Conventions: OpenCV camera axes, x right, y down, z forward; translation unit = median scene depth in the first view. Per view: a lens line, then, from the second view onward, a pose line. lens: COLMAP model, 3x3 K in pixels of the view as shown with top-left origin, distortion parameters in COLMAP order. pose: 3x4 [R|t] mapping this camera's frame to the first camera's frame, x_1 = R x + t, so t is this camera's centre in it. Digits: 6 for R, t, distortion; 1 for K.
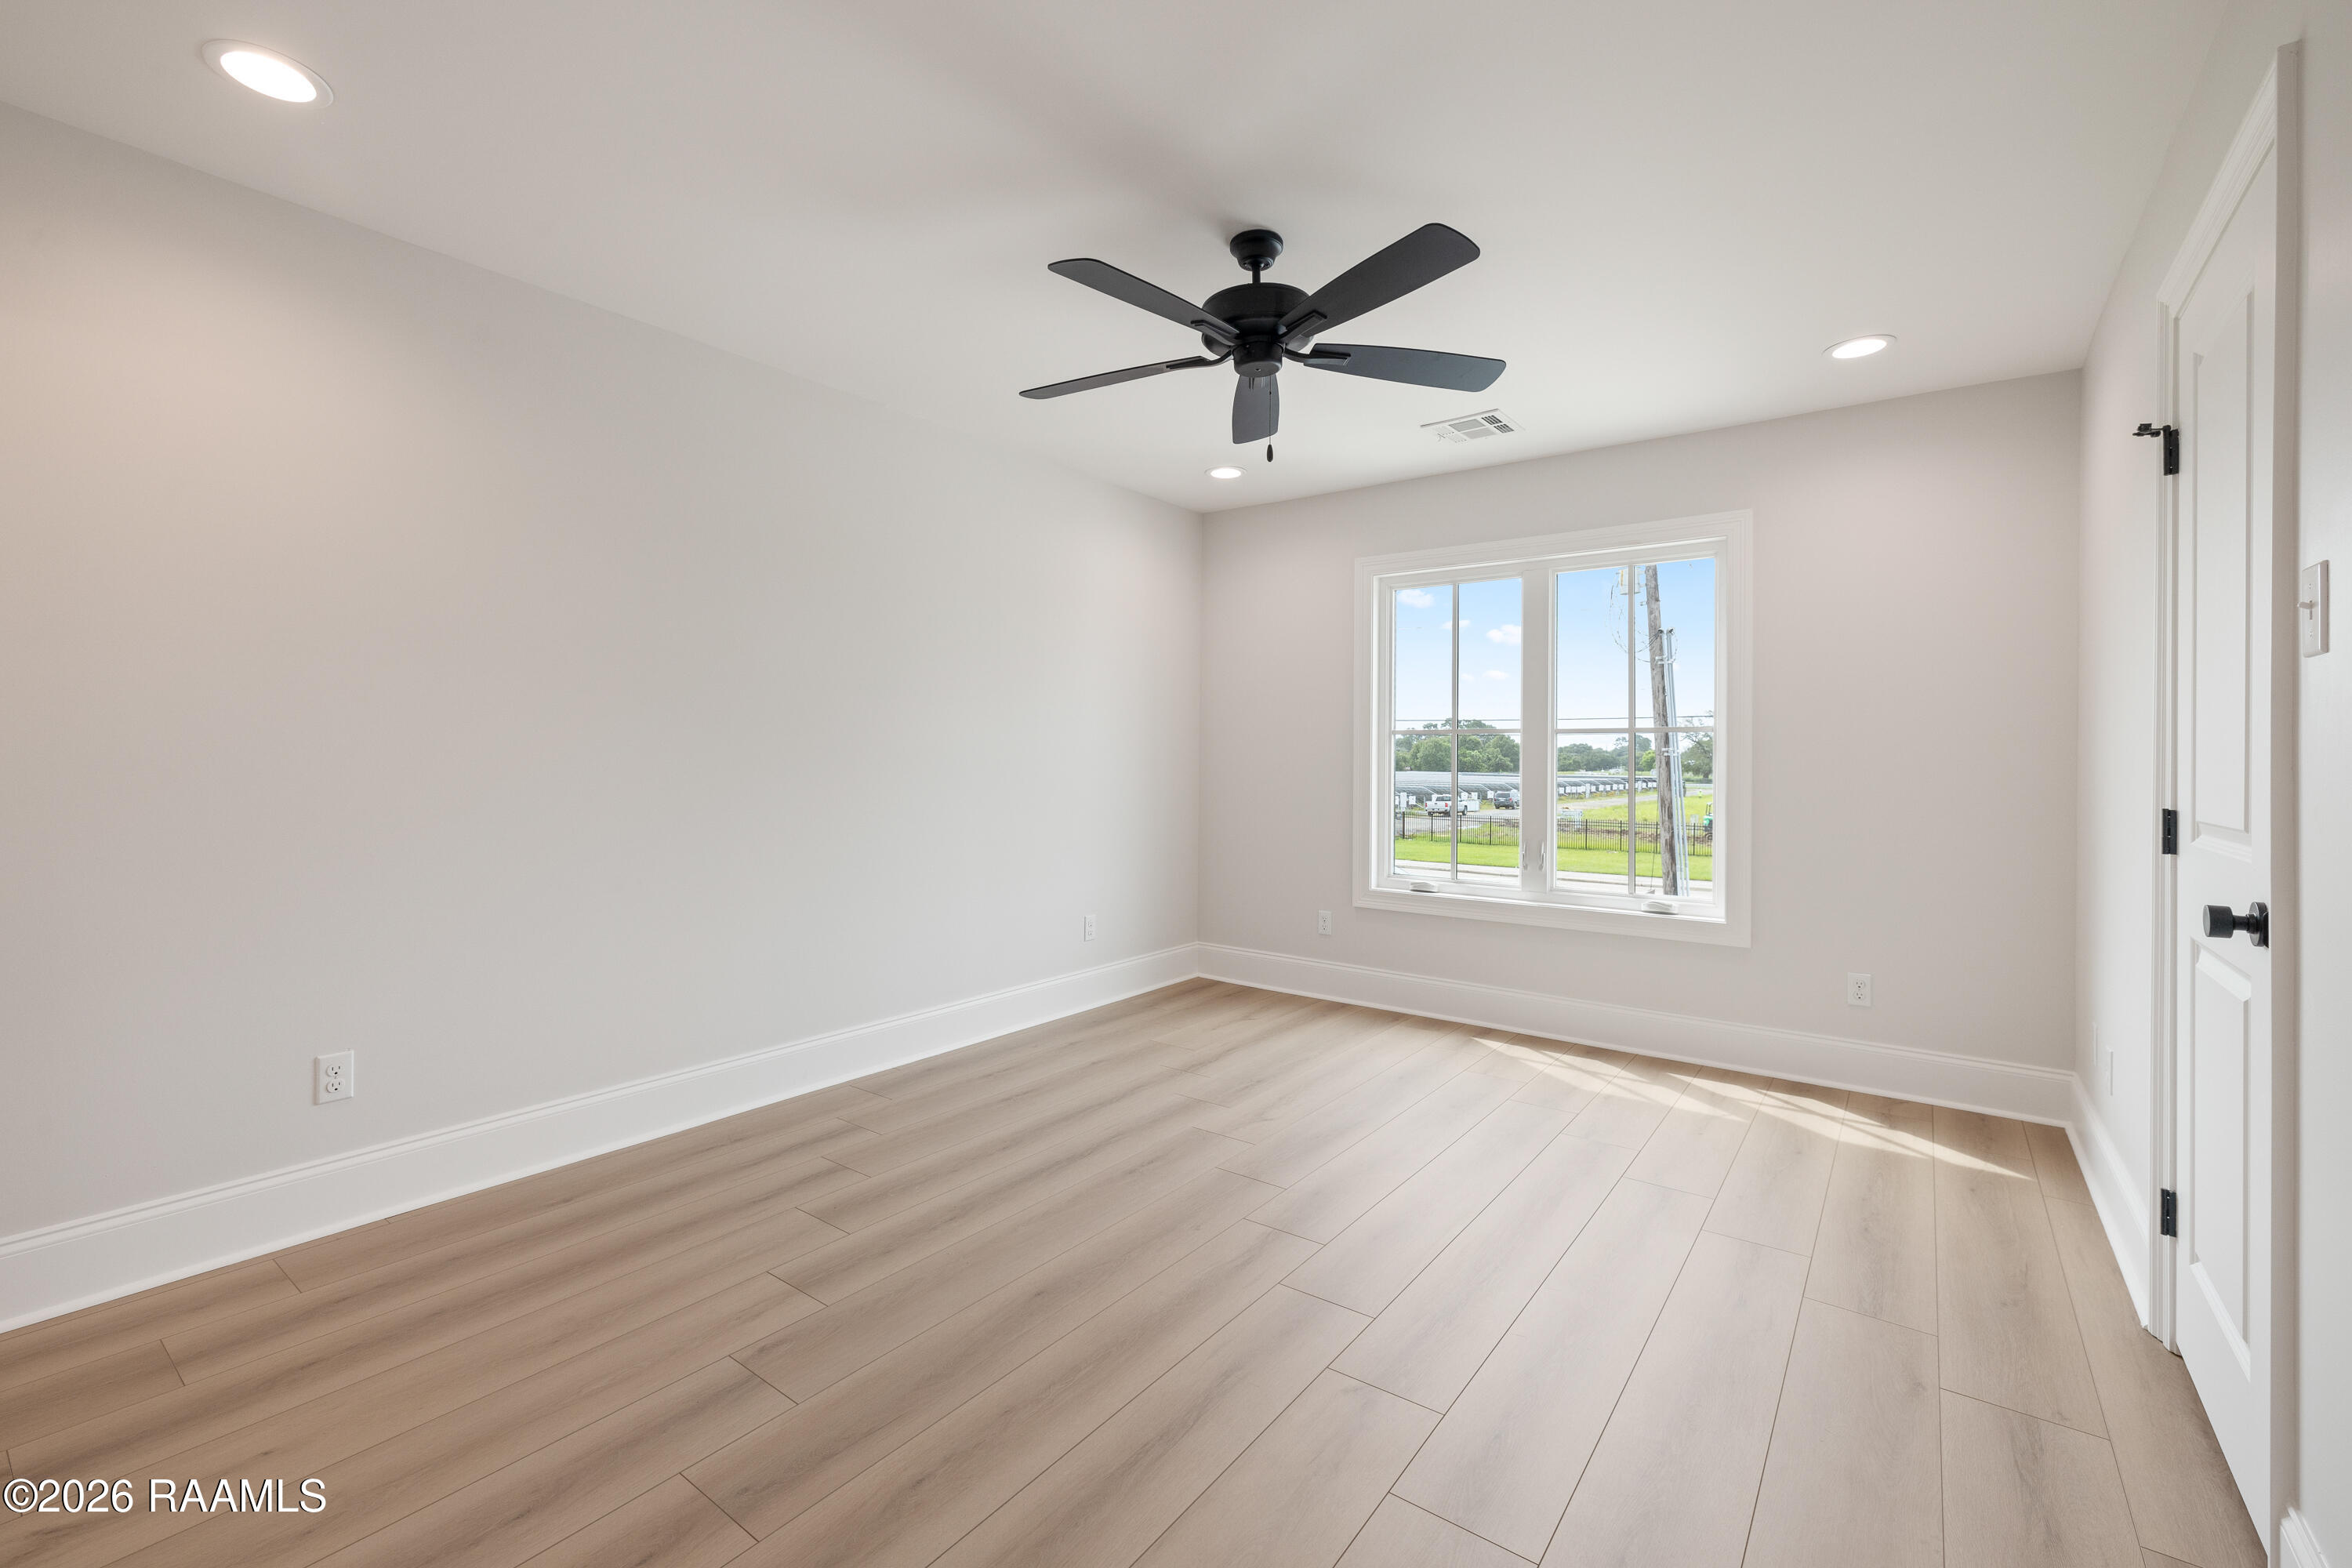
lens RADIAL K [[1011.1, 0, 1176.1], [0, 1011.1, 759.0], [0, 0, 1]] dist [0.017071, -0.000197]
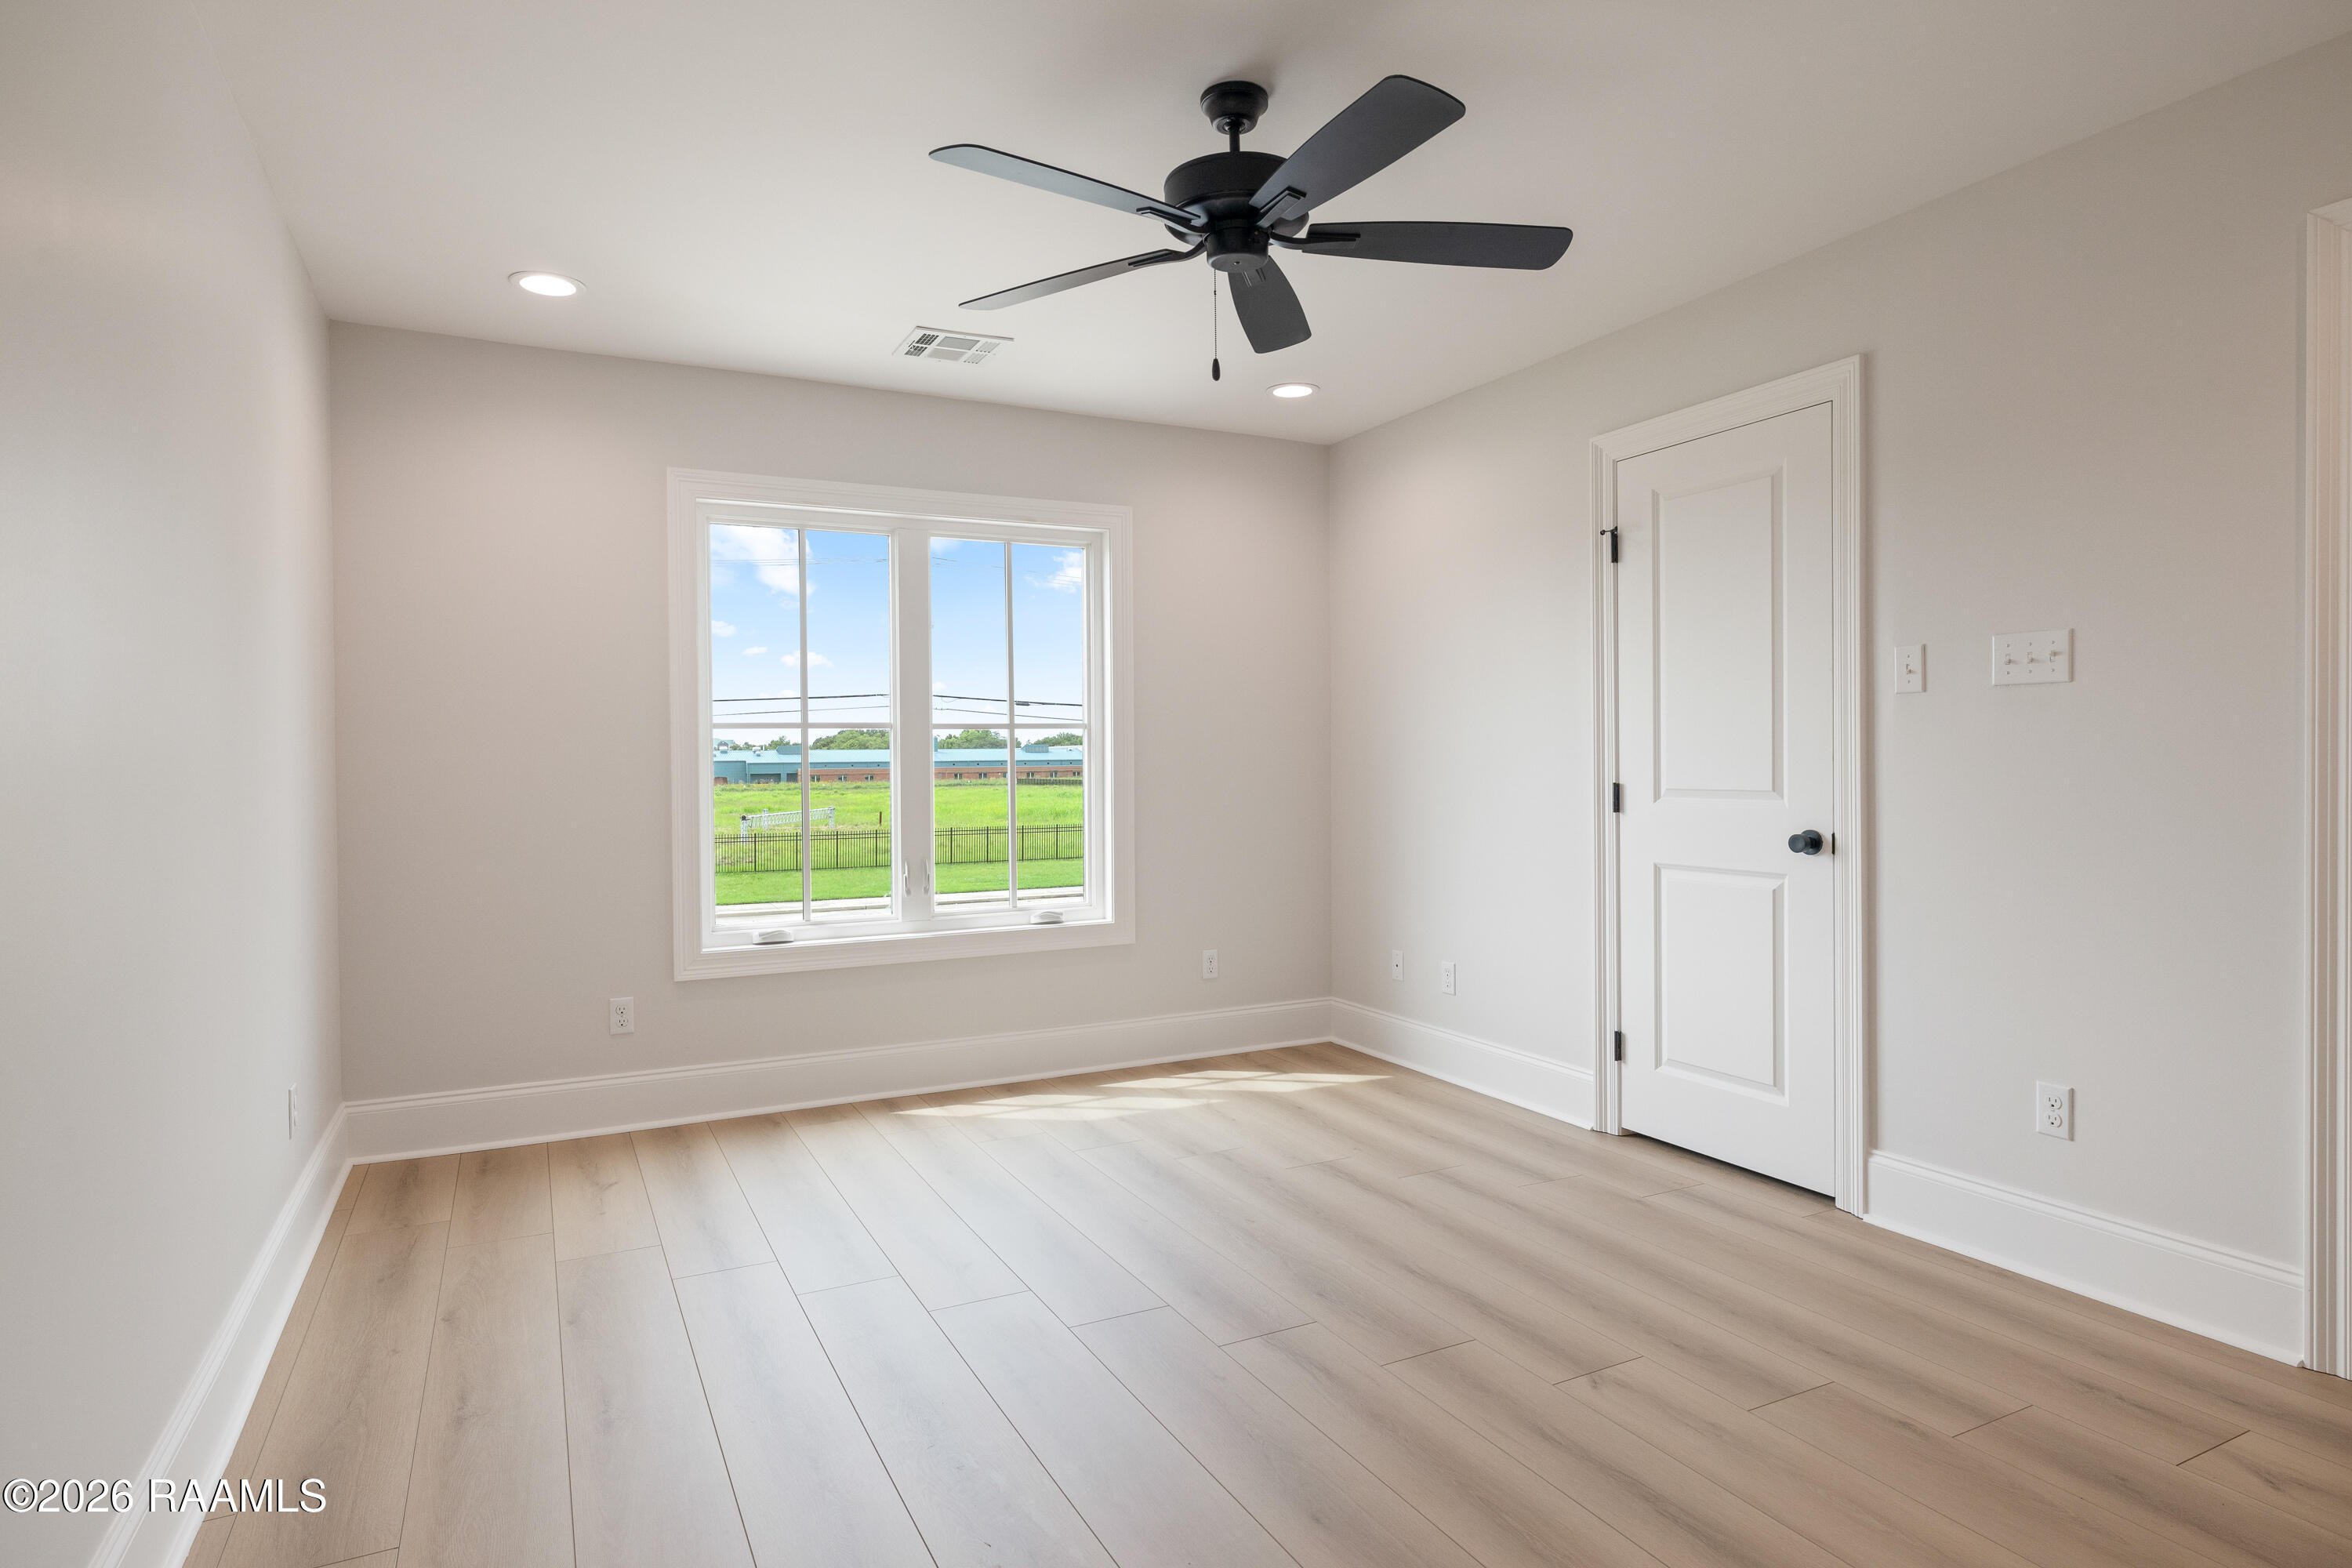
lens RADIAL K [[1281.2, 0, 1176.0], [0, 1281.2, 784.0], [0, 0, 1]] dist [-0.003330, -0.000347]
pose [[0.447134, -0.031942, 0.893896, -0.529778], [0.015867, 0.999488, 0.027779, -0.006554], [-0.894326, 0.001762, 0.447412, 0.380245]]
